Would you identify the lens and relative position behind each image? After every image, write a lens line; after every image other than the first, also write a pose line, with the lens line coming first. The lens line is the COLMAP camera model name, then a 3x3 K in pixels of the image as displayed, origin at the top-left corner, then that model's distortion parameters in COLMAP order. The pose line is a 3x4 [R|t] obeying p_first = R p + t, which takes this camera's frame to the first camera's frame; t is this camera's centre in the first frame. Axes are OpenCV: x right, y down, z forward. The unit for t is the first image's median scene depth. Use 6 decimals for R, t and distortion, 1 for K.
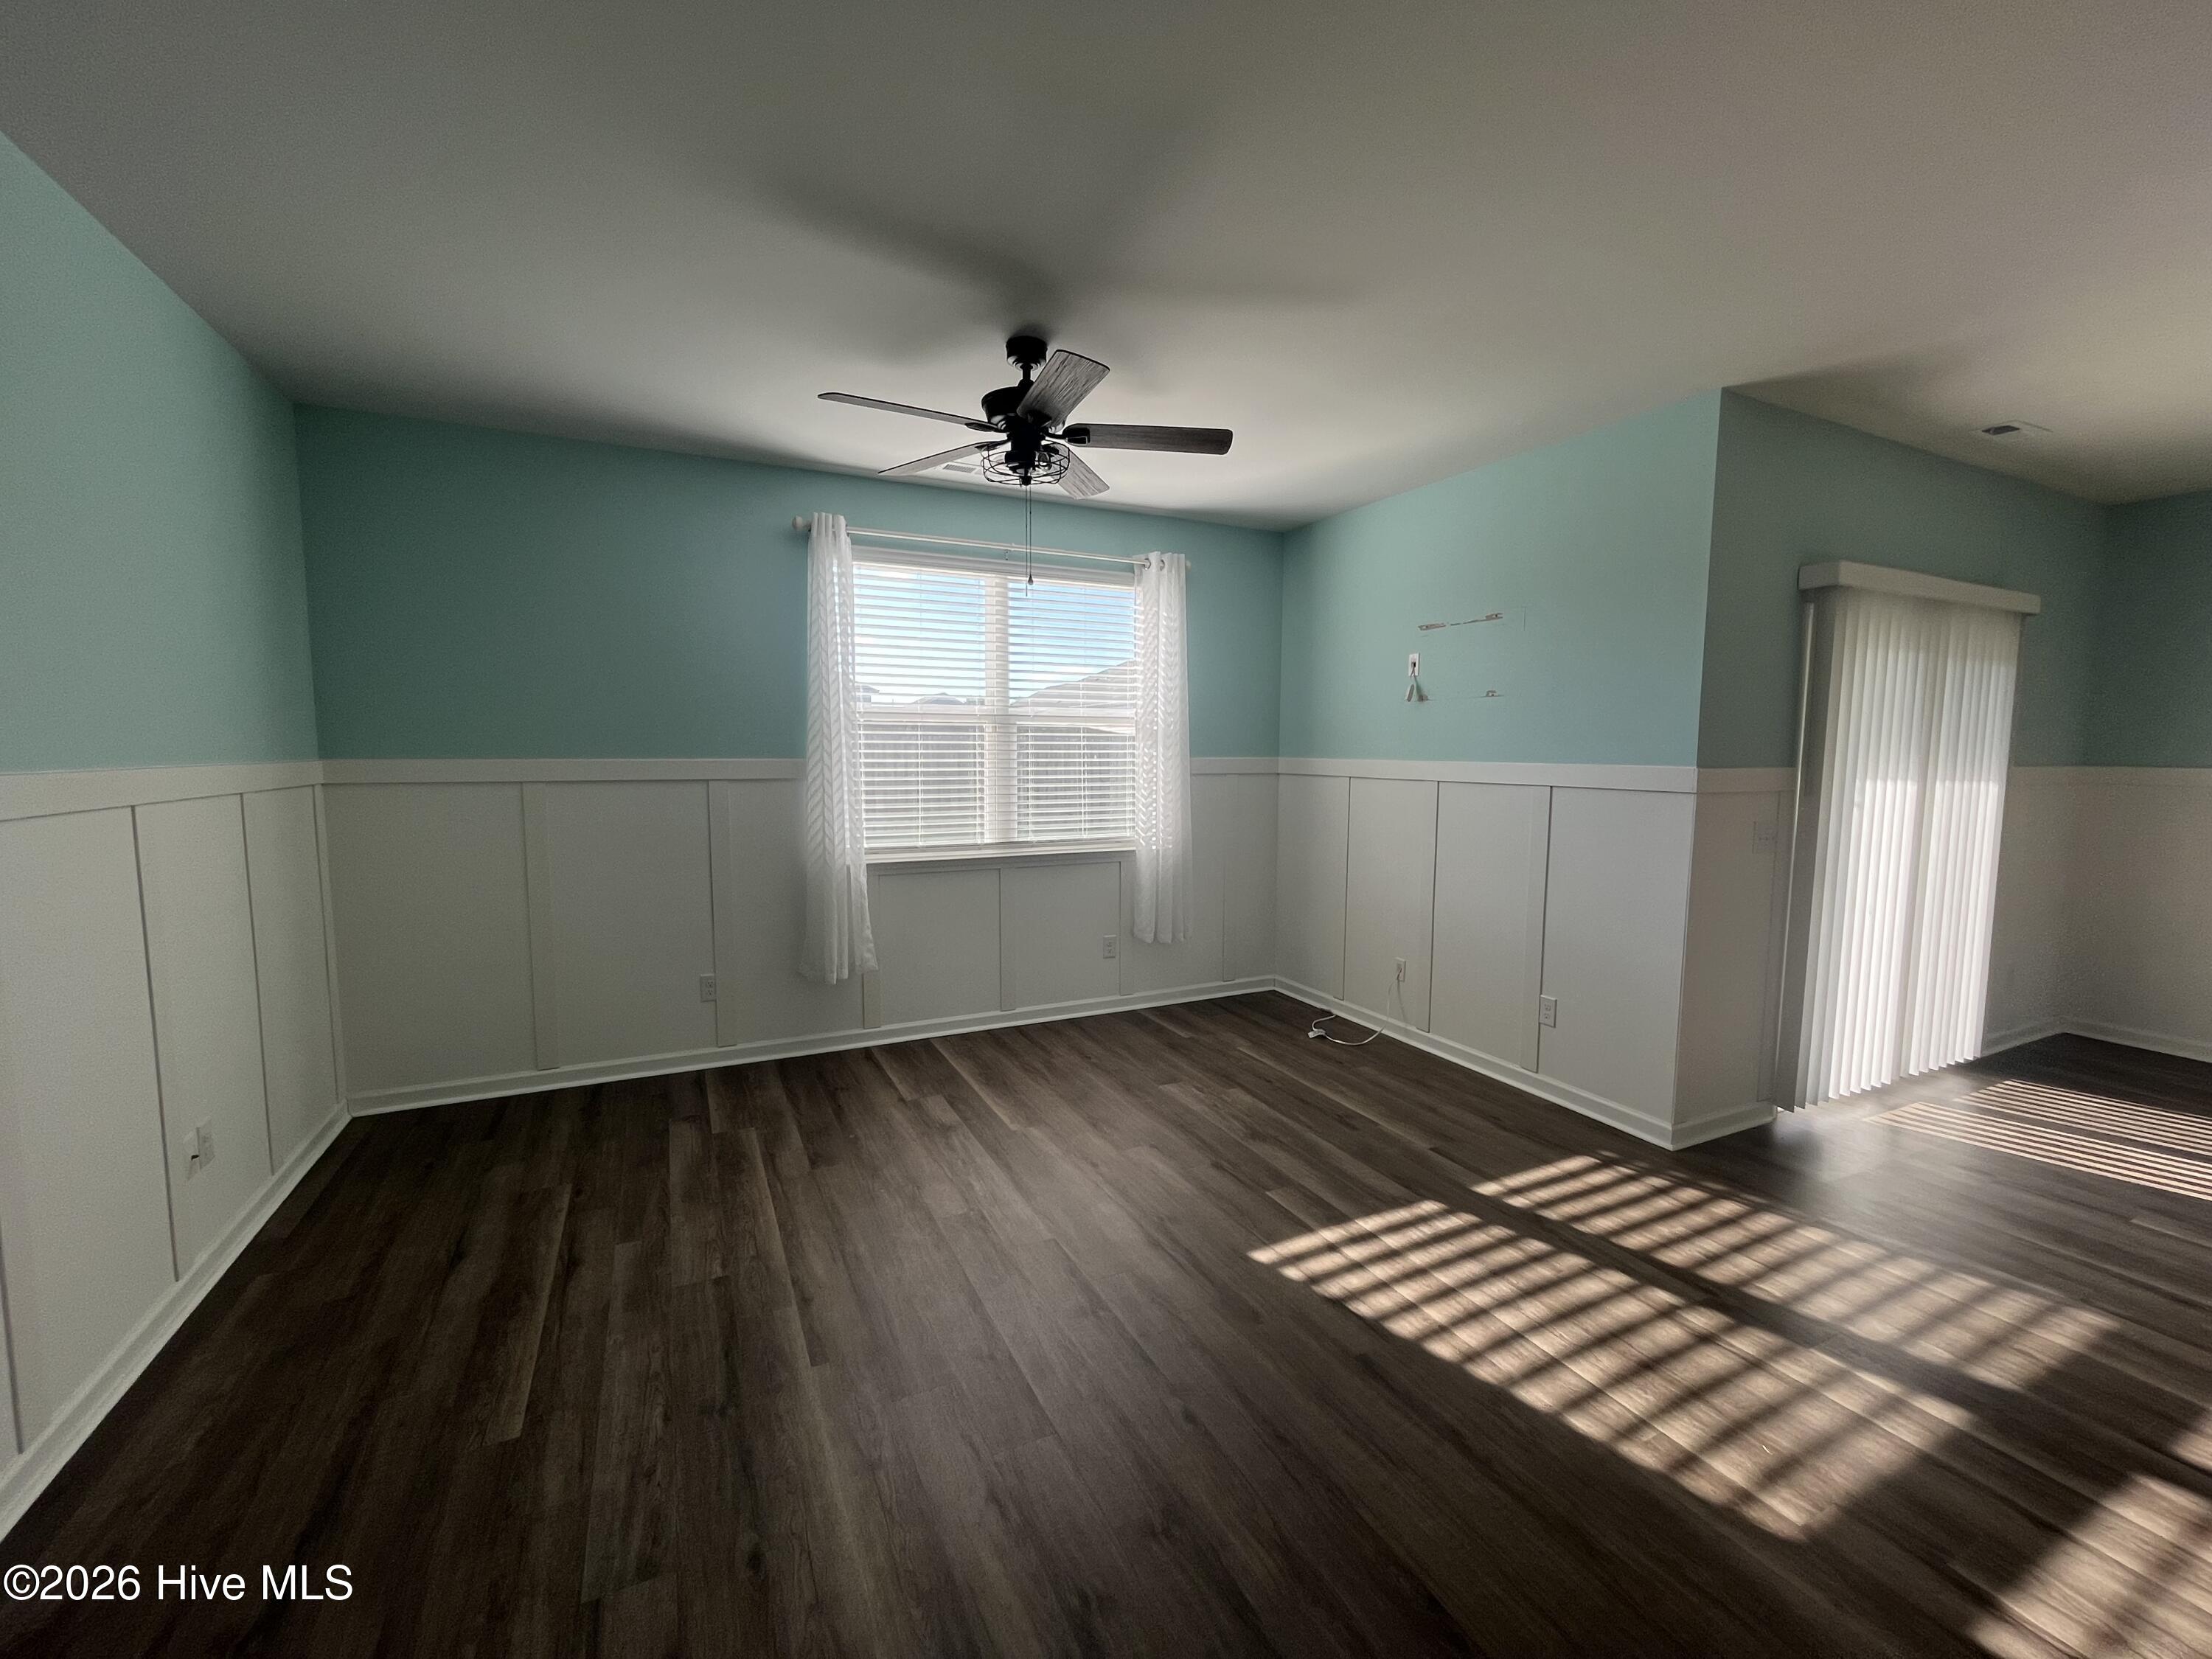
lens RADIAL K [[896.7, 0, 1096.8], [0, 896.7, 832.6], [0, 0, 1]] dist [-0.000934, -0.000724]
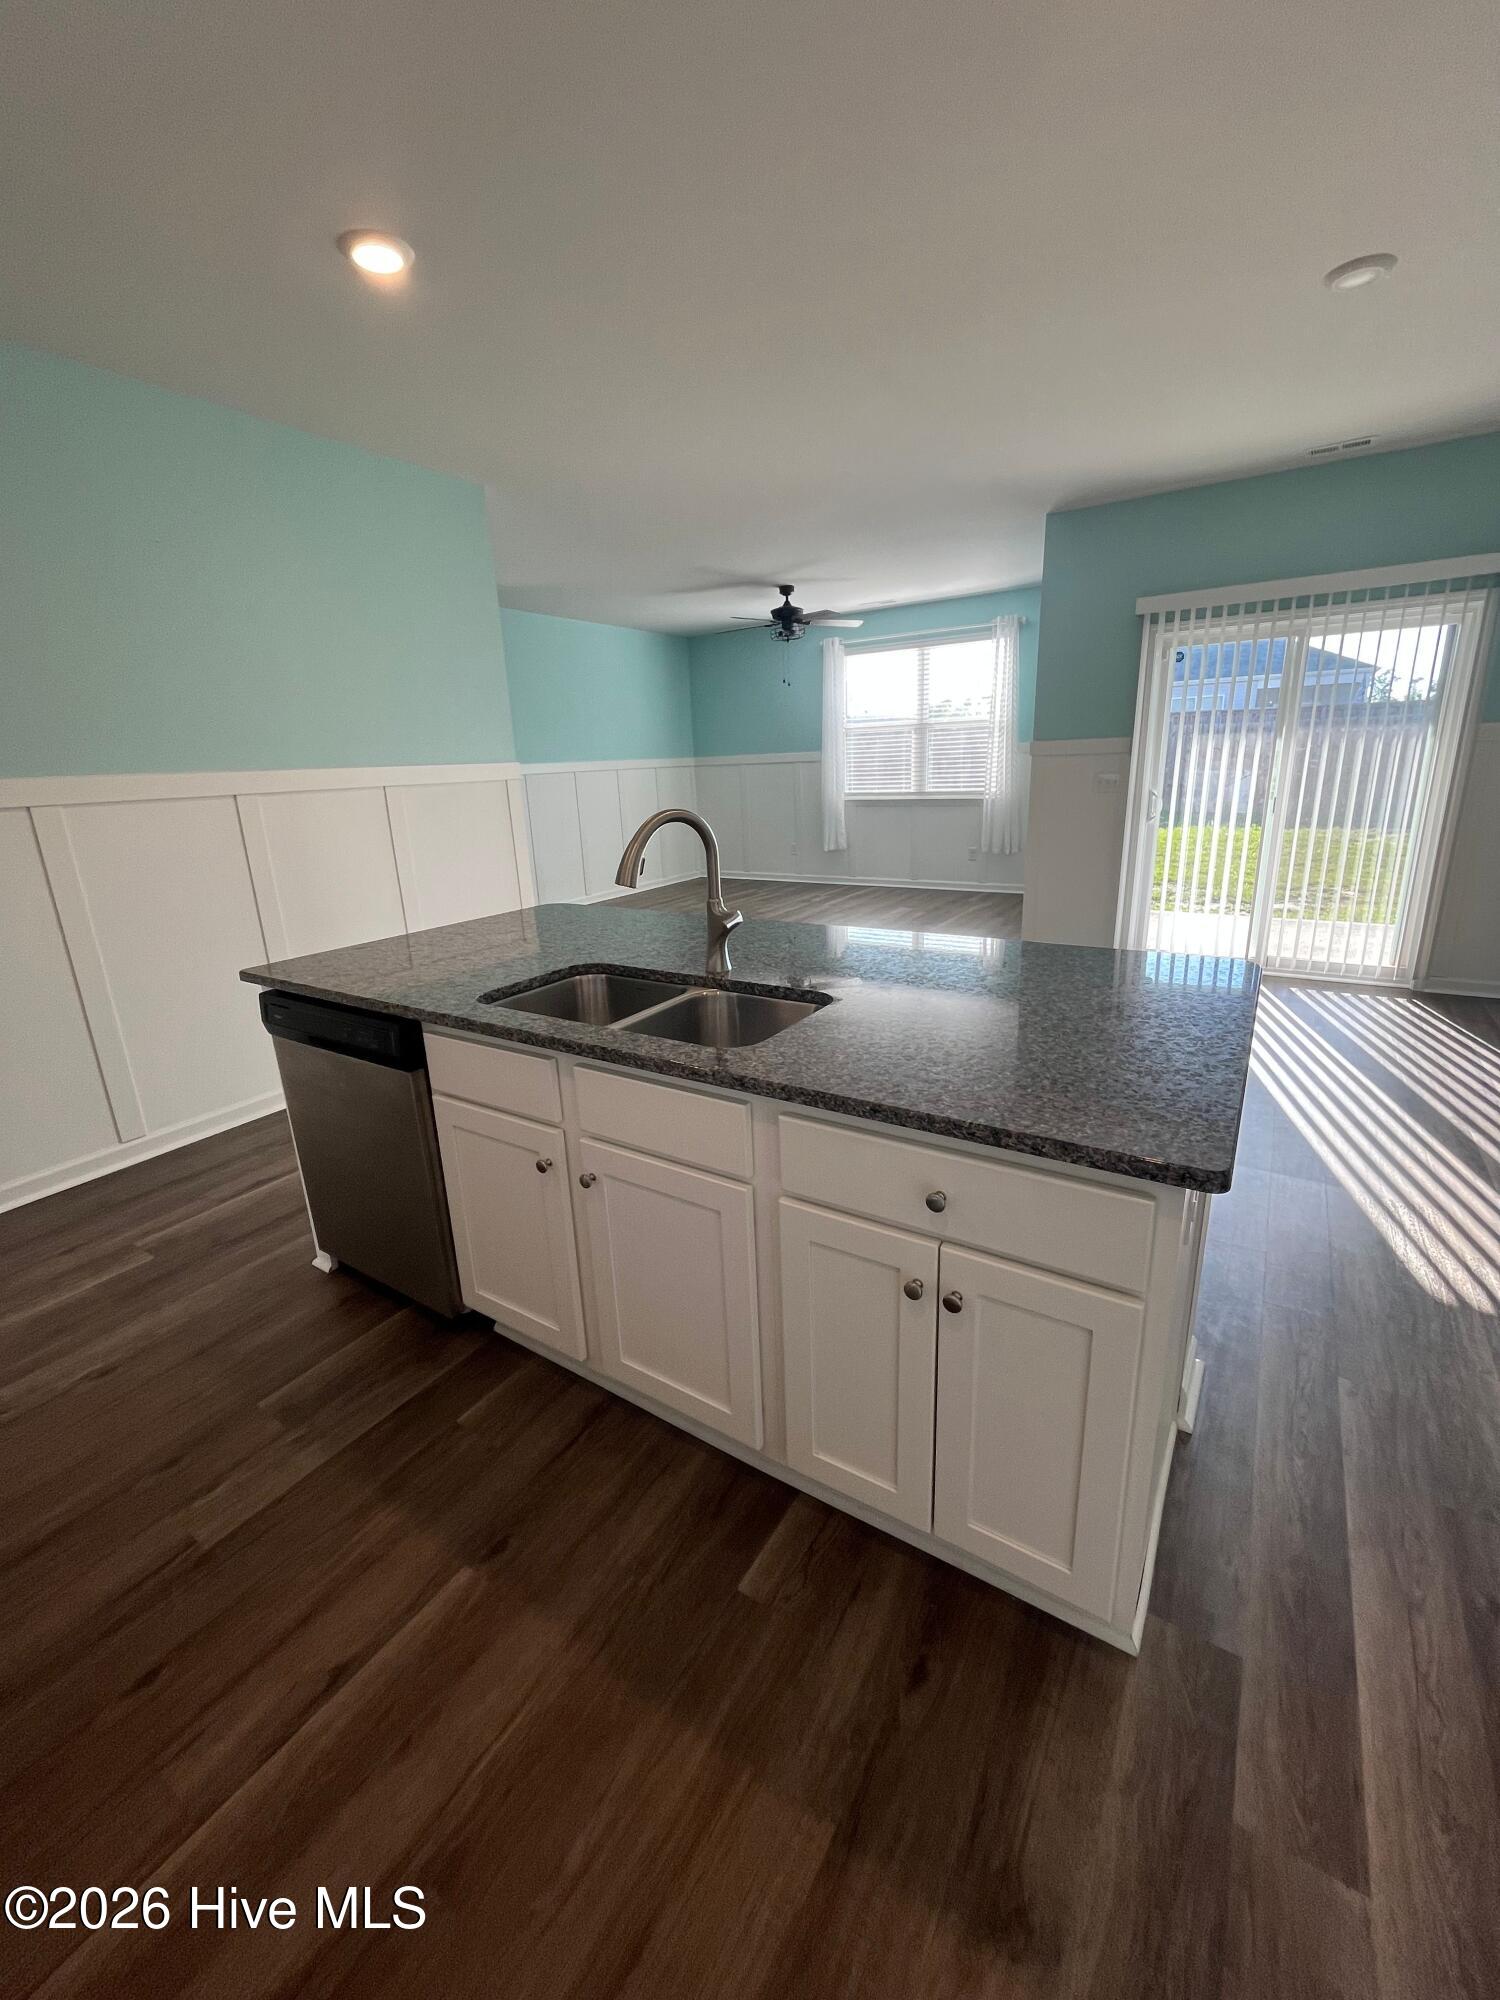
lens RADIAL K [[810.7, 0, 748.8], [0, 810.7, 991.2], [0, 0, 1]] dist [-0.000934, -0.000724]
pose [[0.522162, 0.210019, -0.826583, 1.500450], [-0.038839, 0.974055, 0.222954, 0.064668], [0.851962, -0.084315, 0.516771, -0.311500]]
